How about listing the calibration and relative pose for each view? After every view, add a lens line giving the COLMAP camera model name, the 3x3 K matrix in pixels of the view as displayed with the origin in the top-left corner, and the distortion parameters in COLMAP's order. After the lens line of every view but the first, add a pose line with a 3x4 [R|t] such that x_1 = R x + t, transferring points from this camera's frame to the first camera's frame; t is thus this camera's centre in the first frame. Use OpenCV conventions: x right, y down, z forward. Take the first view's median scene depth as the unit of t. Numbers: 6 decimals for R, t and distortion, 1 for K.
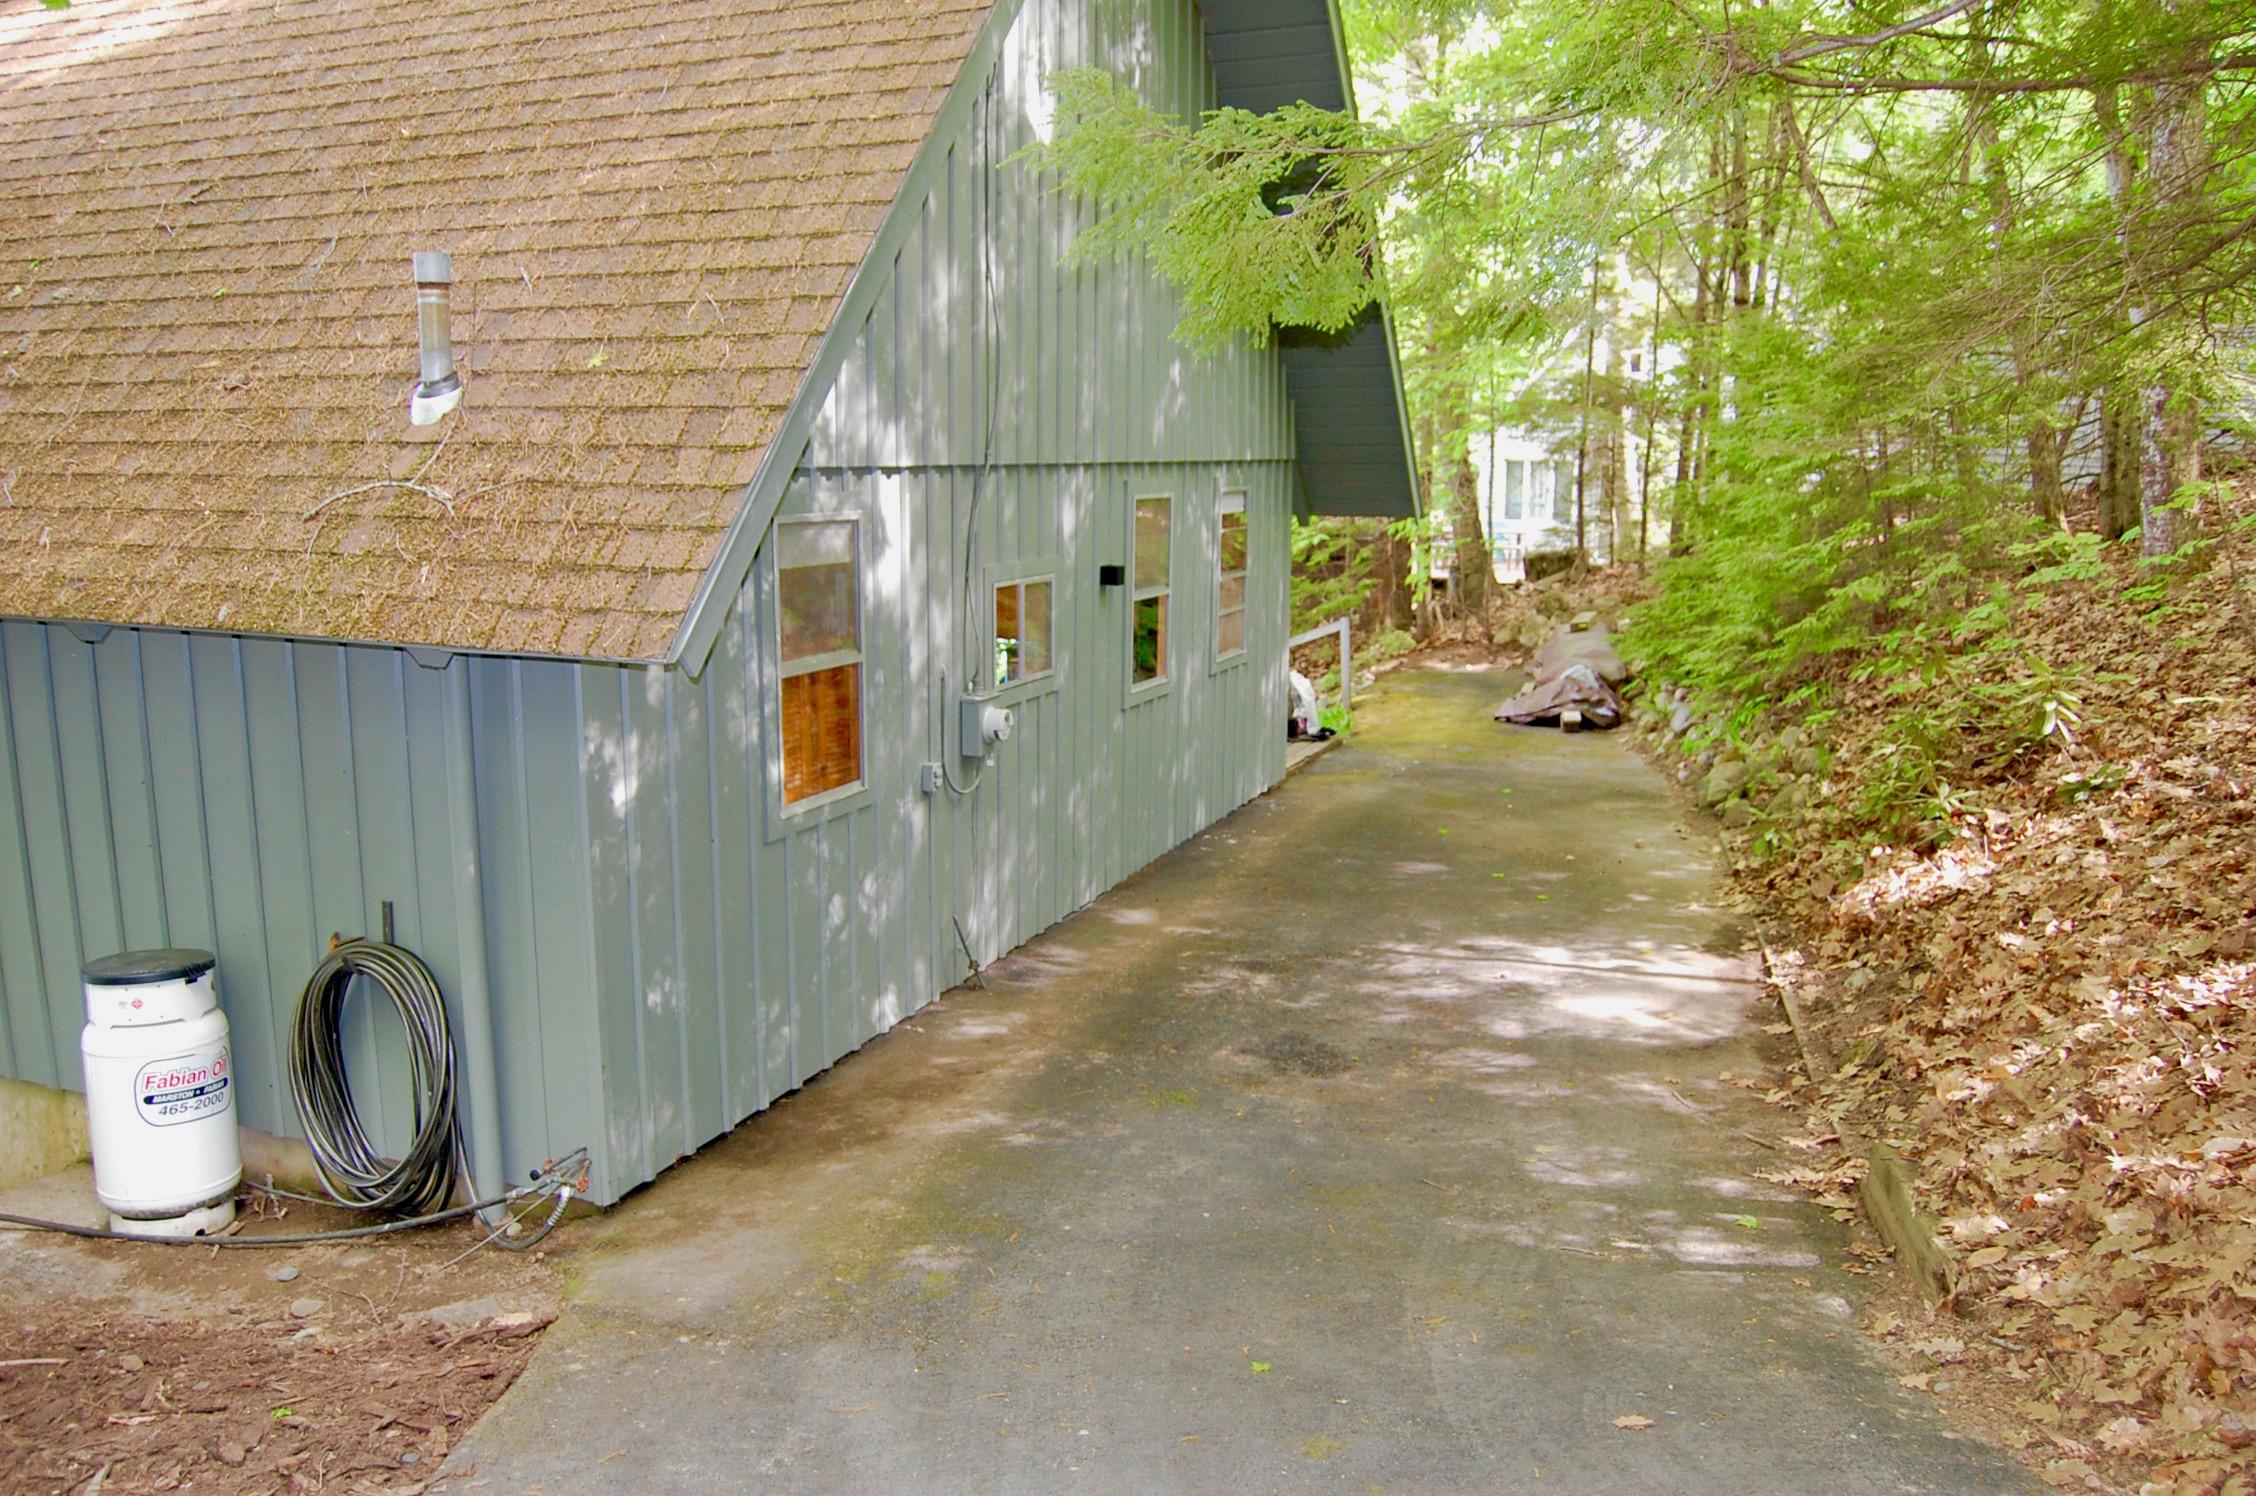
lens RADIAL K [[1778.1, 0, 1127.9], [0, 1778.1, 785.7], [0, 0, 1]] dist [-0.092279, 0.028629]
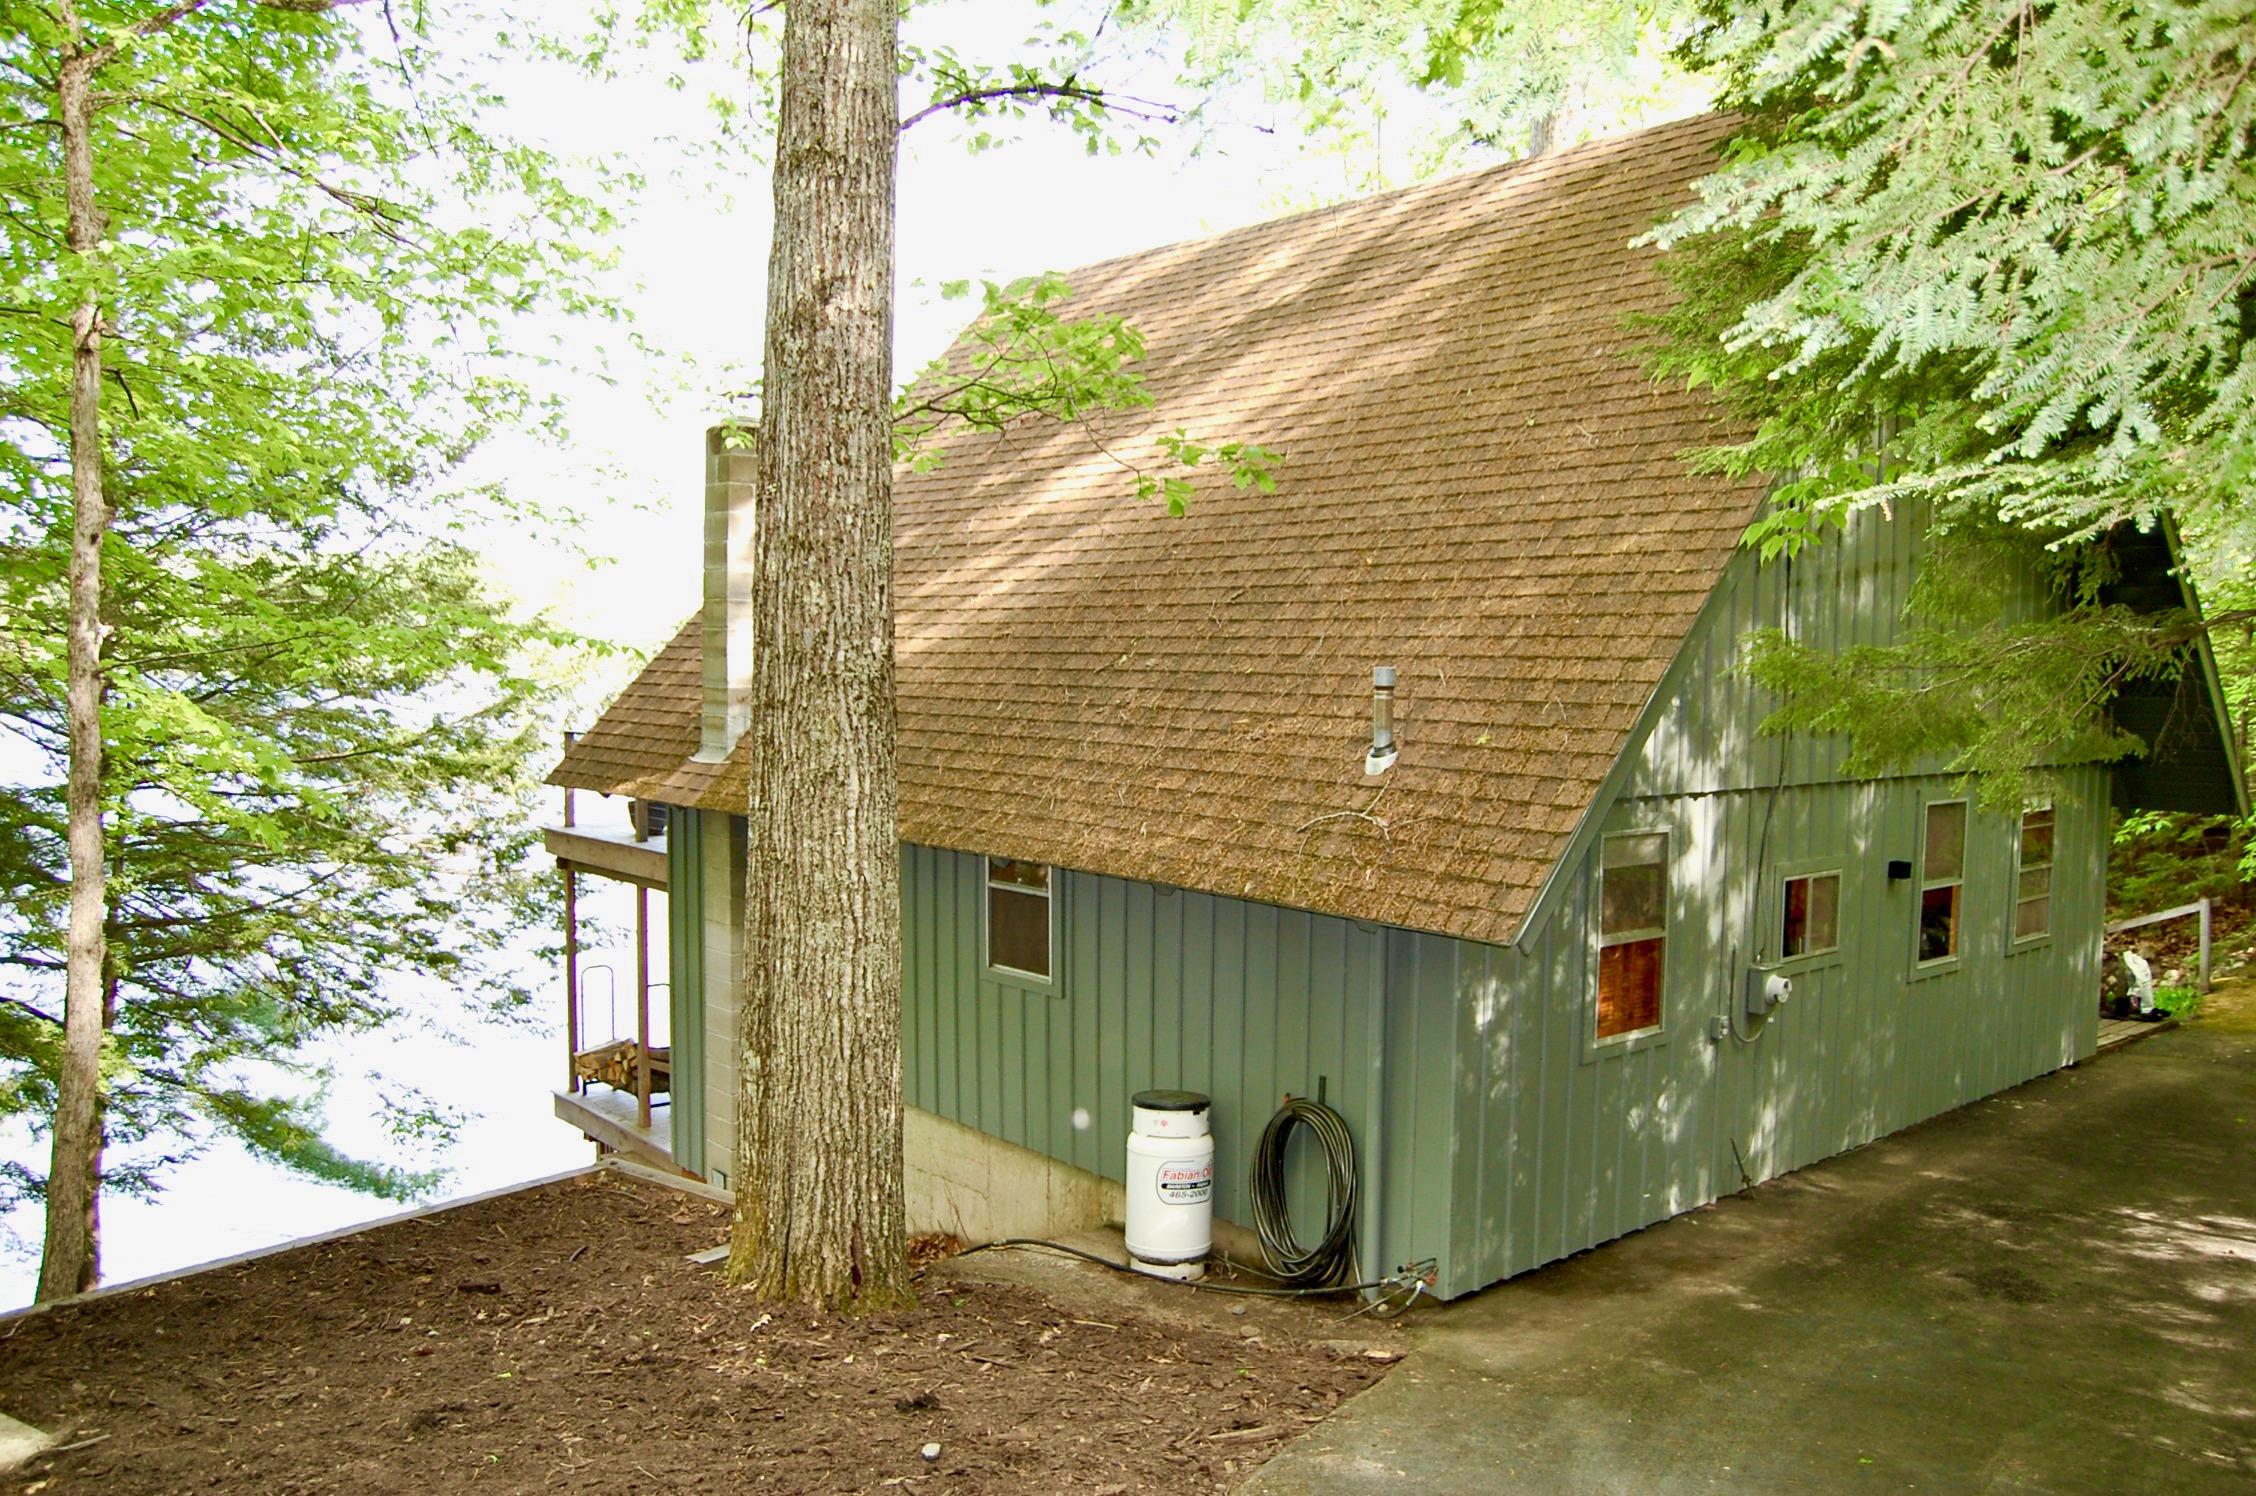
lens RADIAL K [[1778.1, 0, 1132.5], [0, 1778.1, 750.7], [0, 0, 1]] dist [-0.092279, 0.028629]
pose [[0.880104, 0.030801, -0.473780, 0.142966], [-0.097012, 0.988506, -0.115948, -0.017567], [0.464764, 0.148008, 0.872977, -0.436580]]
